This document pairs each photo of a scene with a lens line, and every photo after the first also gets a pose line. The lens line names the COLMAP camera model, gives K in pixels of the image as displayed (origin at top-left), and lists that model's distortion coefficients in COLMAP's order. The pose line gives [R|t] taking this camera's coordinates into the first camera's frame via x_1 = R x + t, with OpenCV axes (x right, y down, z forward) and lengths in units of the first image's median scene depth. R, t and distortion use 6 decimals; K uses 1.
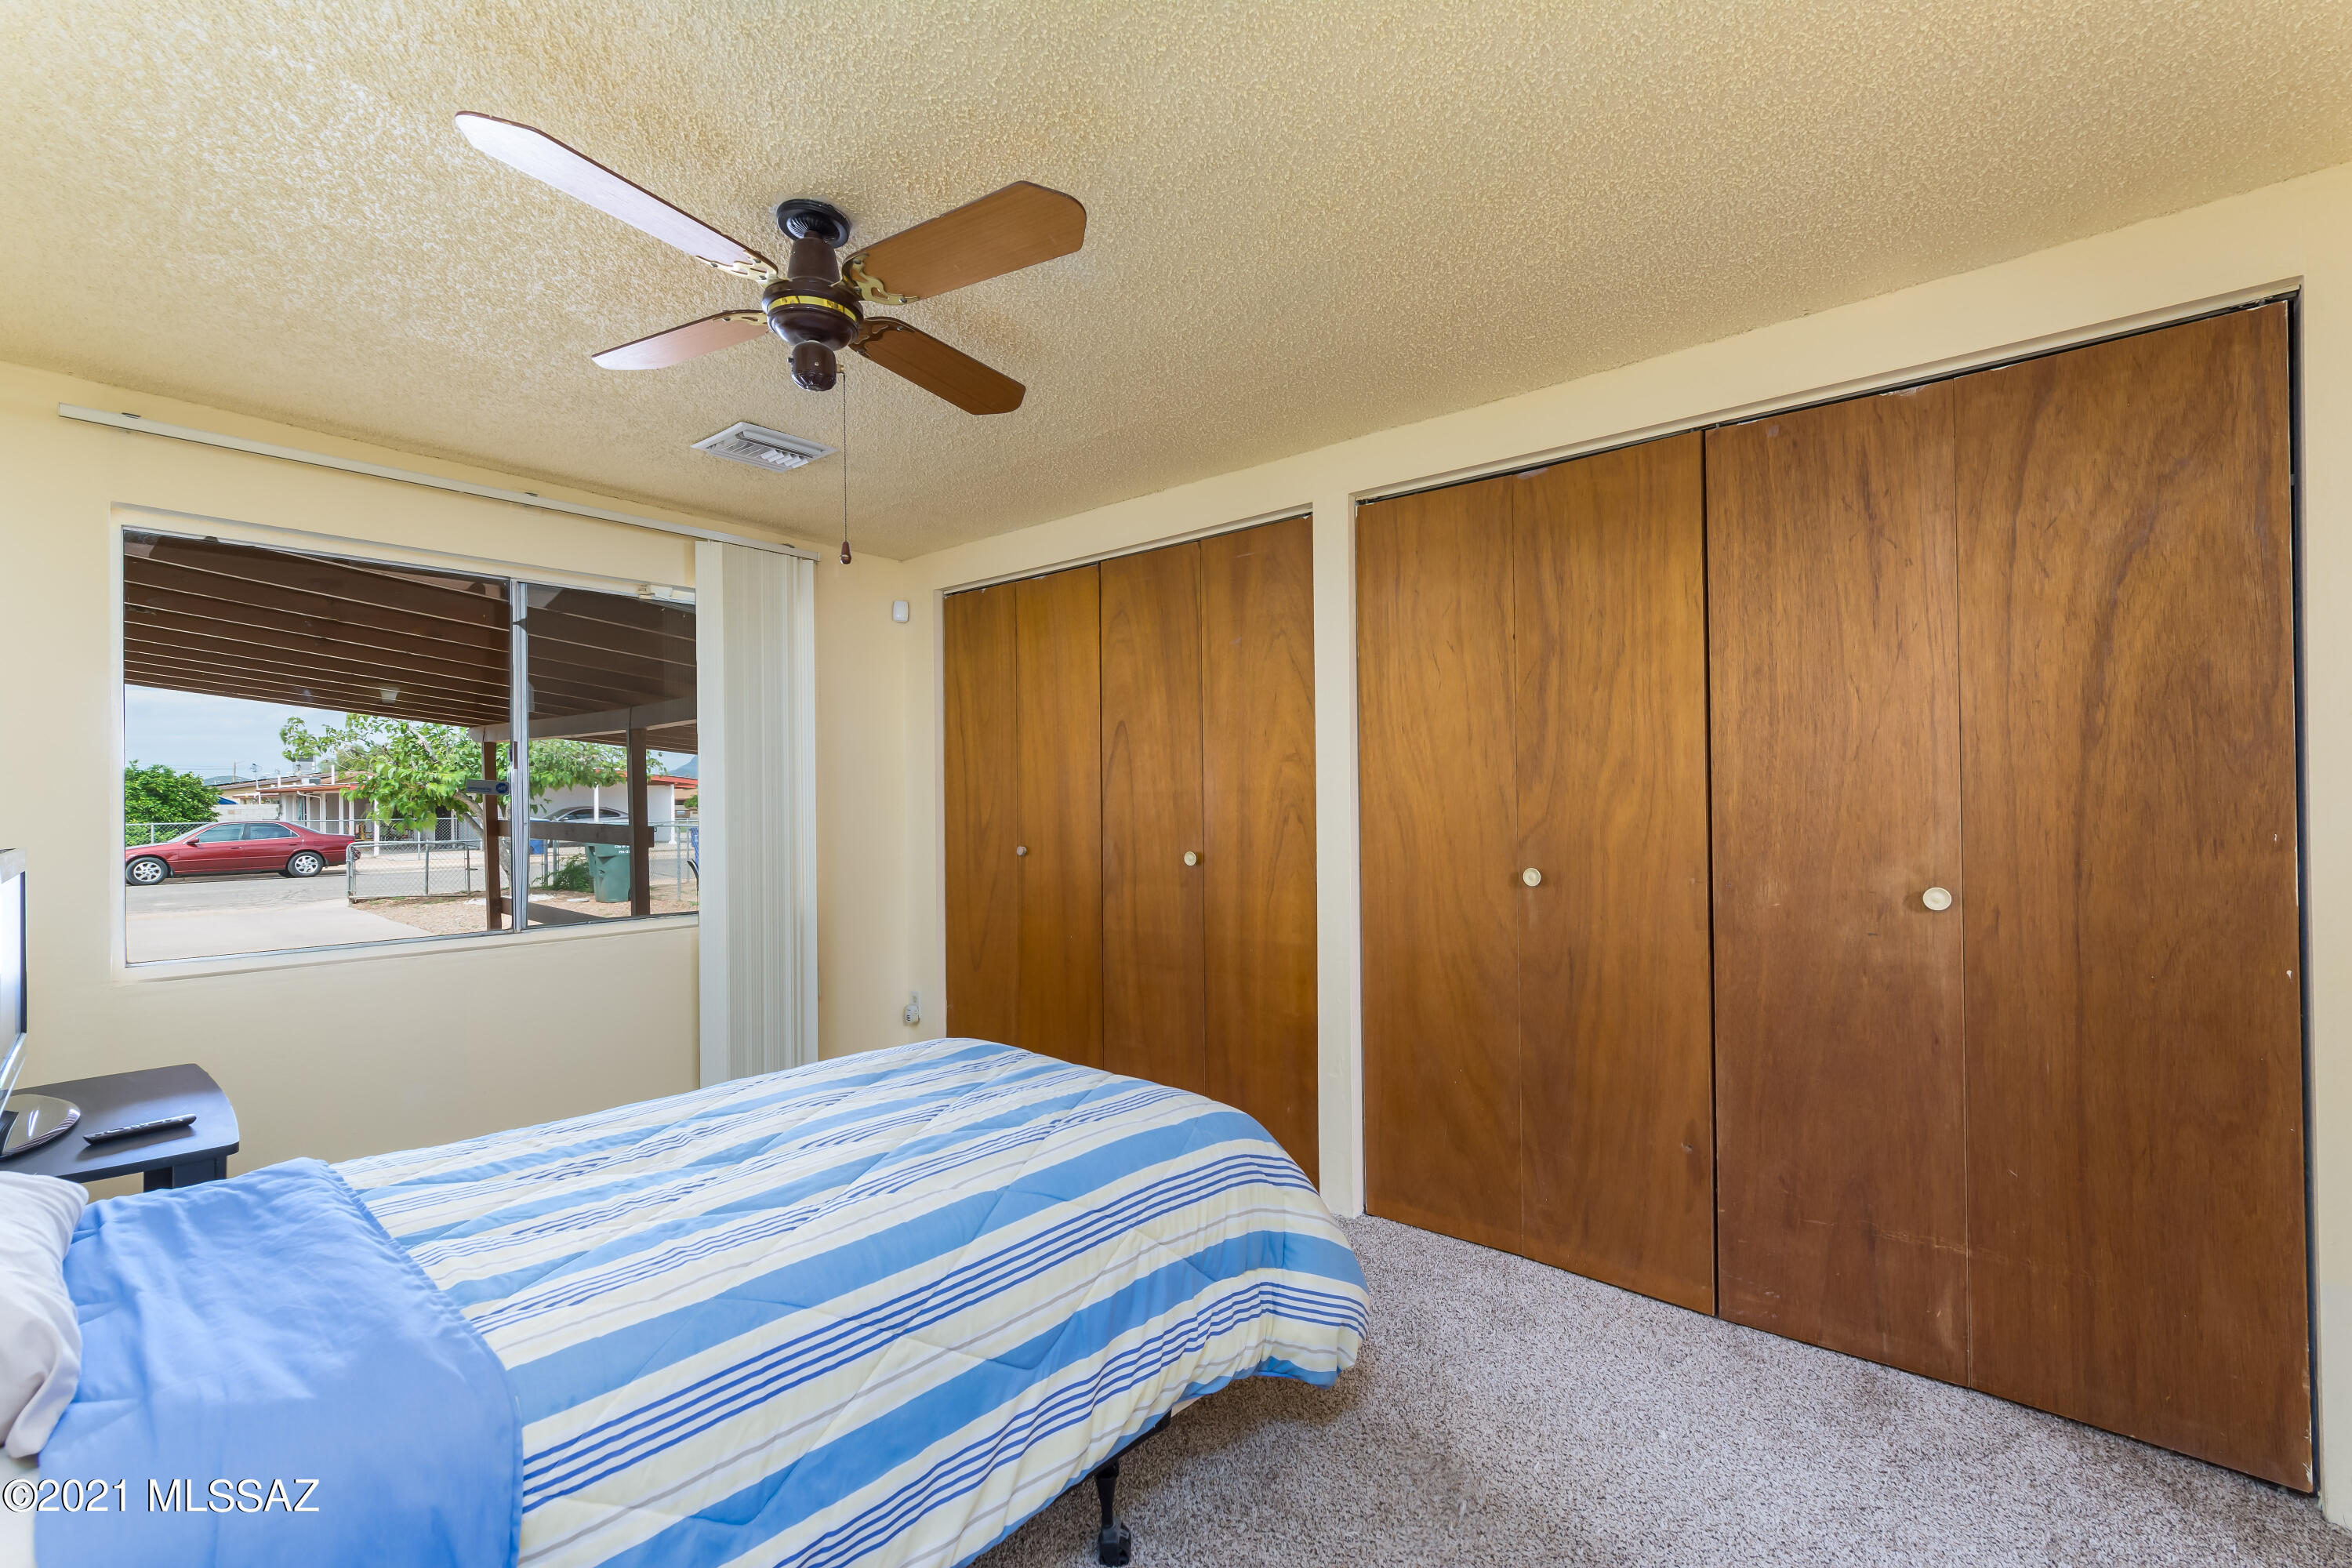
lens RADIAL K [[1024.2, 0, 1175.5], [0, 1024.2, 783.0], [0, 0, 1]] dist [-0.001075, 0.002033]
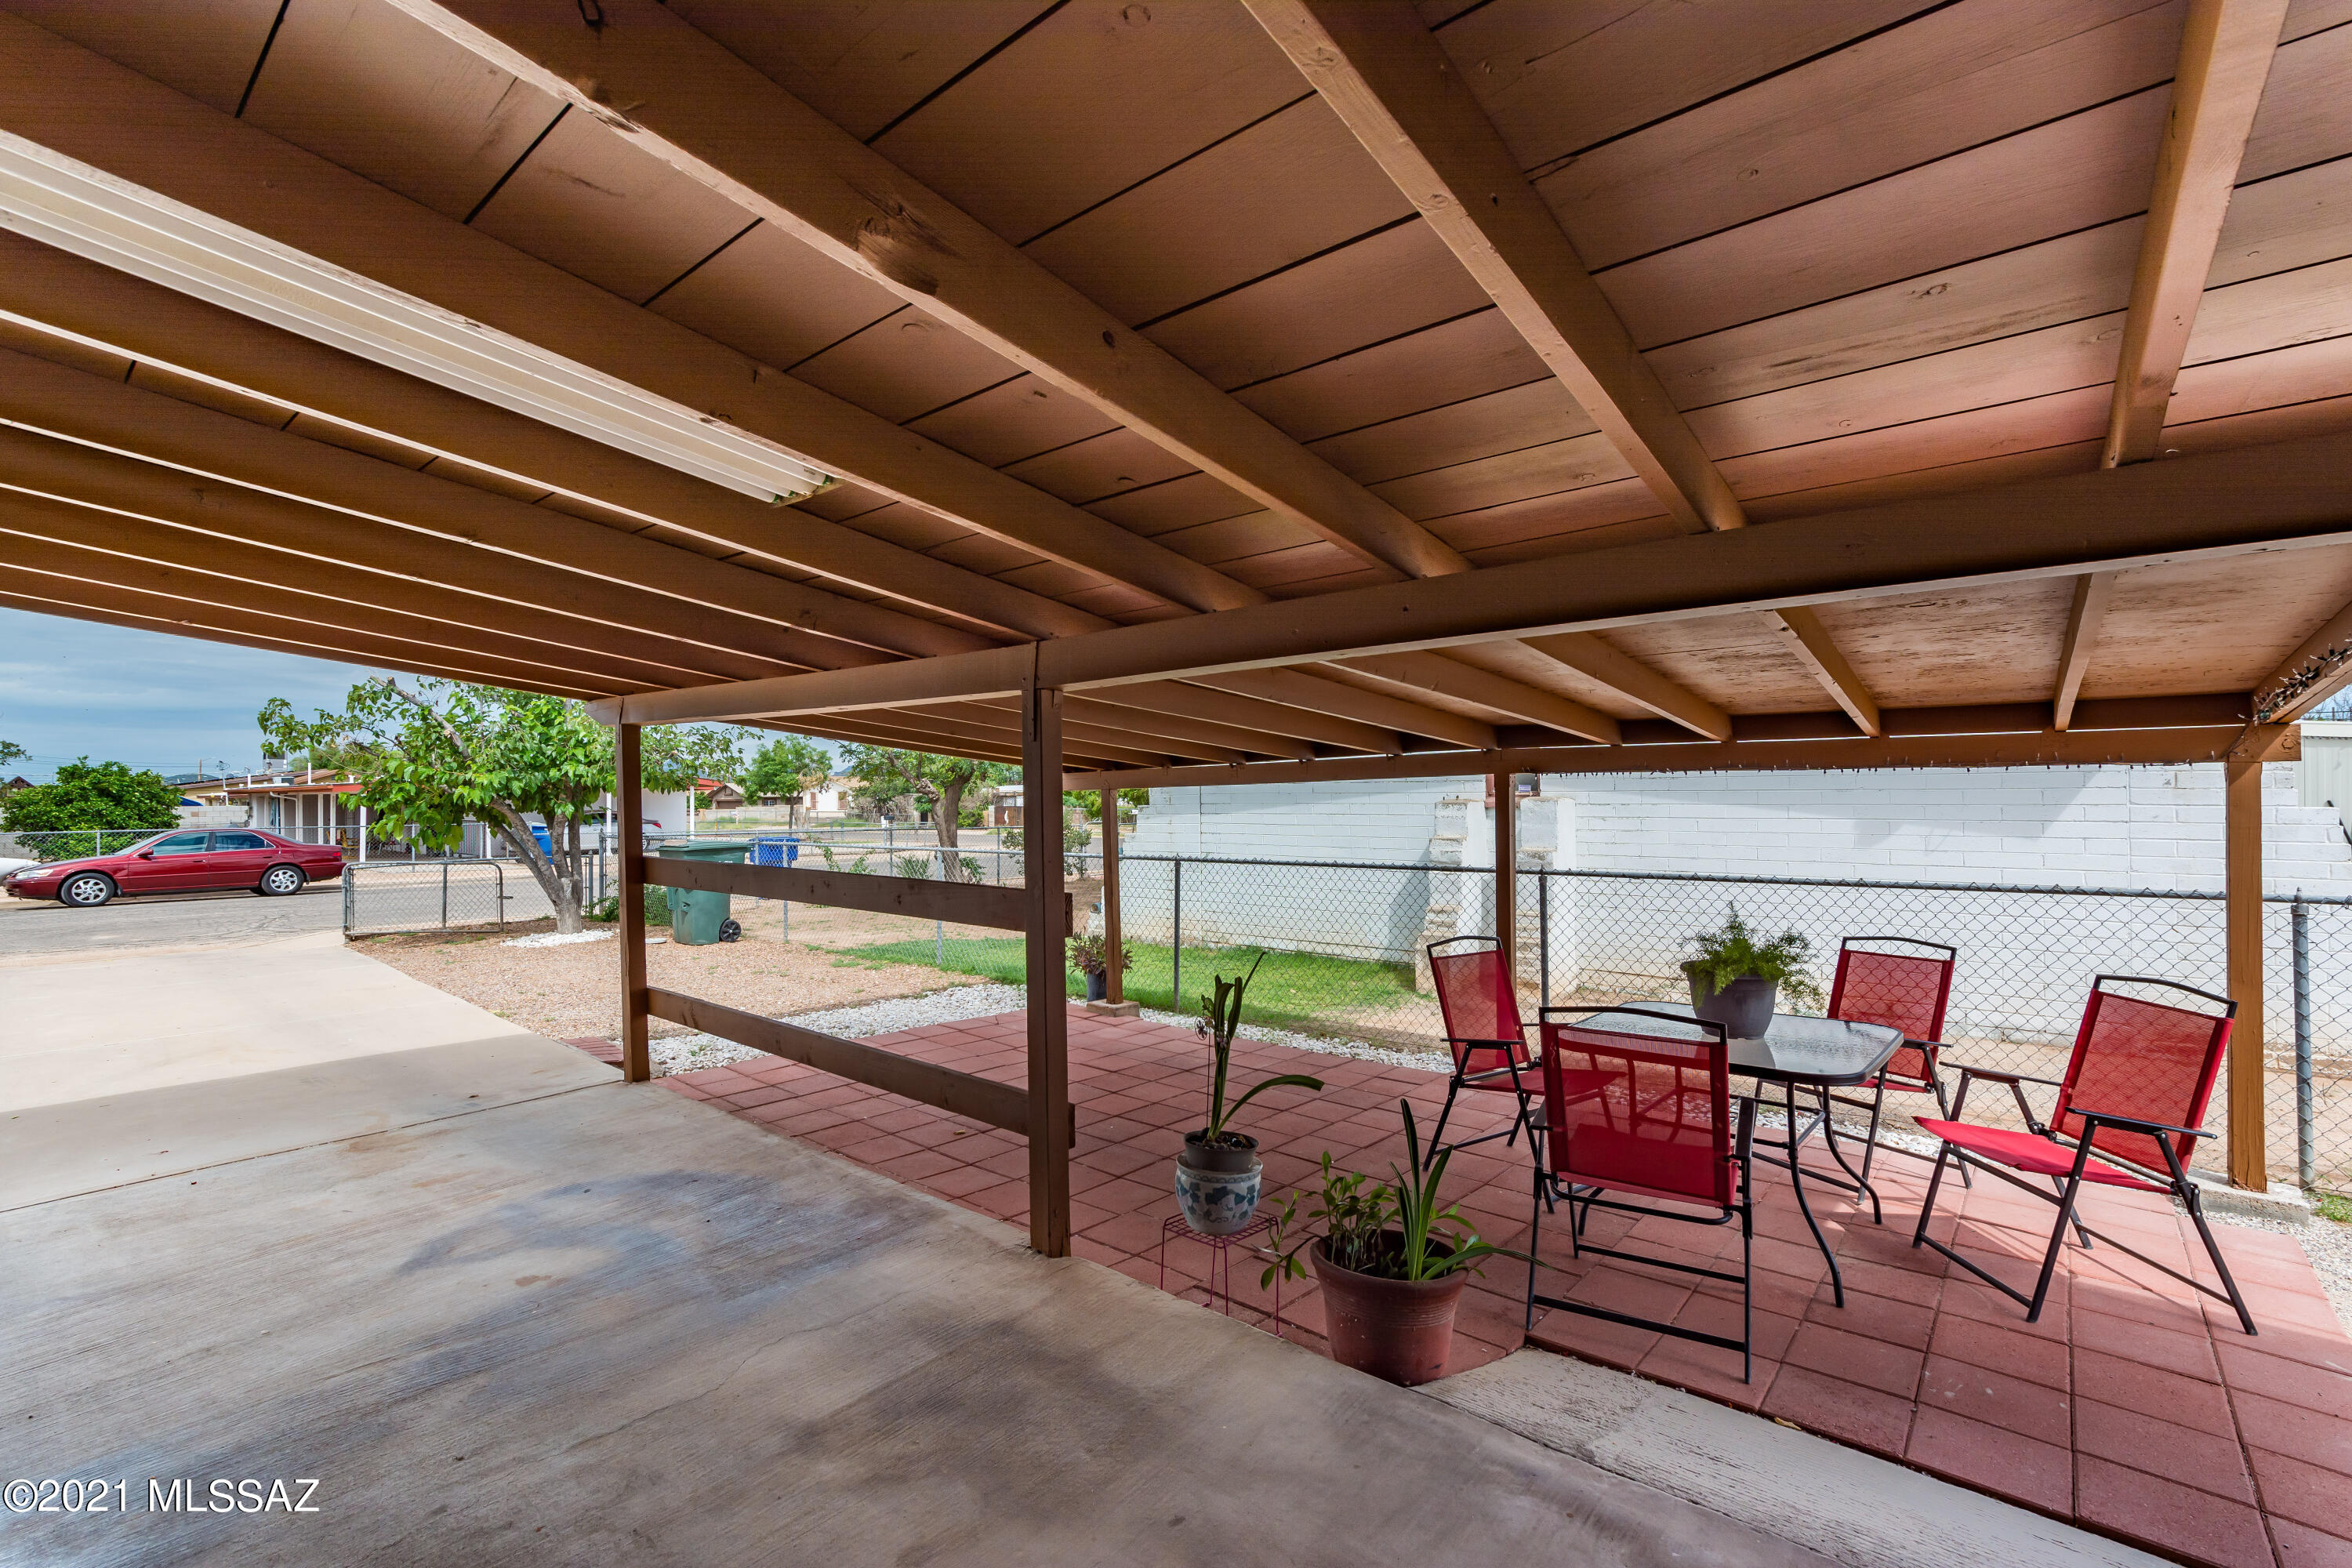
lens RADIAL K [[1024.2, 0, 1176.4], [0, 1024.2, 787.5], [0, 0, 1]] dist [-0.001075, 0.002033]
pose [[0.999809, 0.006670, 0.018363, -0.118423], [-0.006666, 0.999978, -0.000291, -0.001505], [-0.018364, 0.000169, 0.999831, 0.130961]]
